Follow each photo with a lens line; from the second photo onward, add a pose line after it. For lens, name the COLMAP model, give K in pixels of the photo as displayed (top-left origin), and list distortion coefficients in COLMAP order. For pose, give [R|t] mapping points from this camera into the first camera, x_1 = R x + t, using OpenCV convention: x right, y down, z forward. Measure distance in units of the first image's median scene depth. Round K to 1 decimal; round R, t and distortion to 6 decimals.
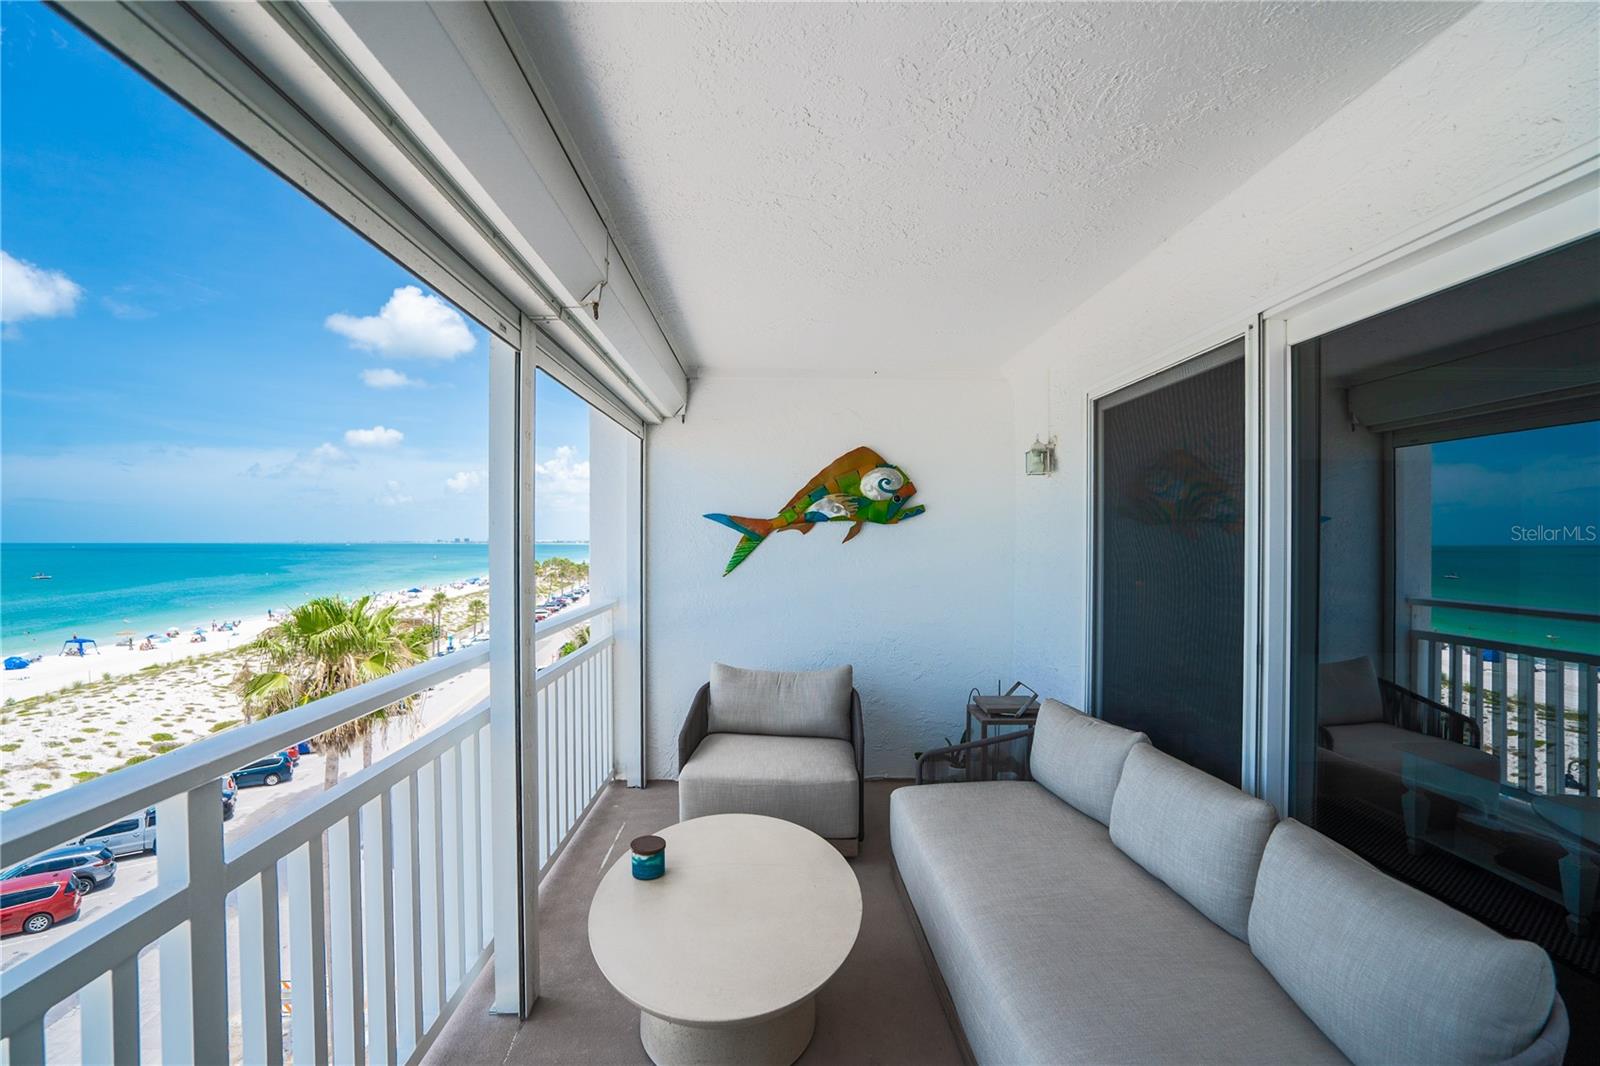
lens RADIAL K [[739.8, 0, 788.7], [0, 739.8, 542.8], [0, 0, 1]] dist [-0.031305, 0.009593]
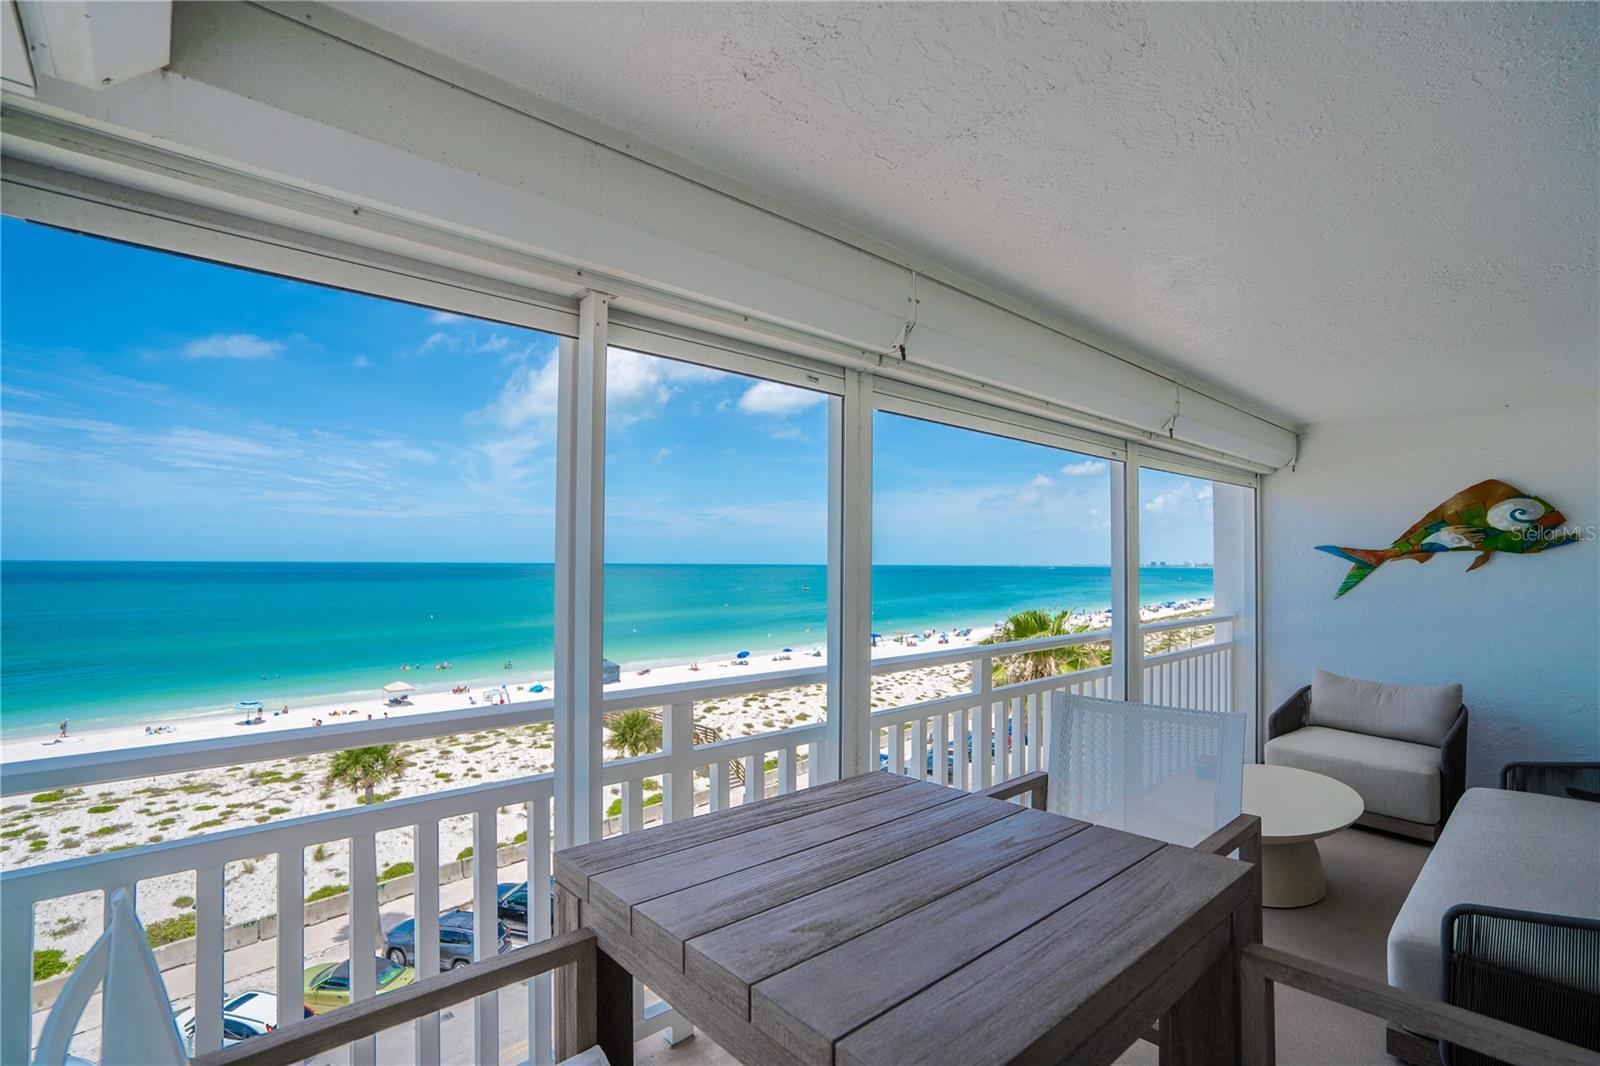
lens RADIAL K [[739.8, 0, 799.3], [0, 739.8, 542.5], [0, 0, 1]] dist [-0.031305, 0.009593]
pose [[0.641930, -0.015012, -0.766616, 0.253438], [-0.008860, 0.999596, -0.026993, -0.005332], [0.766712, 0.024120, 0.641538, -0.388936]]
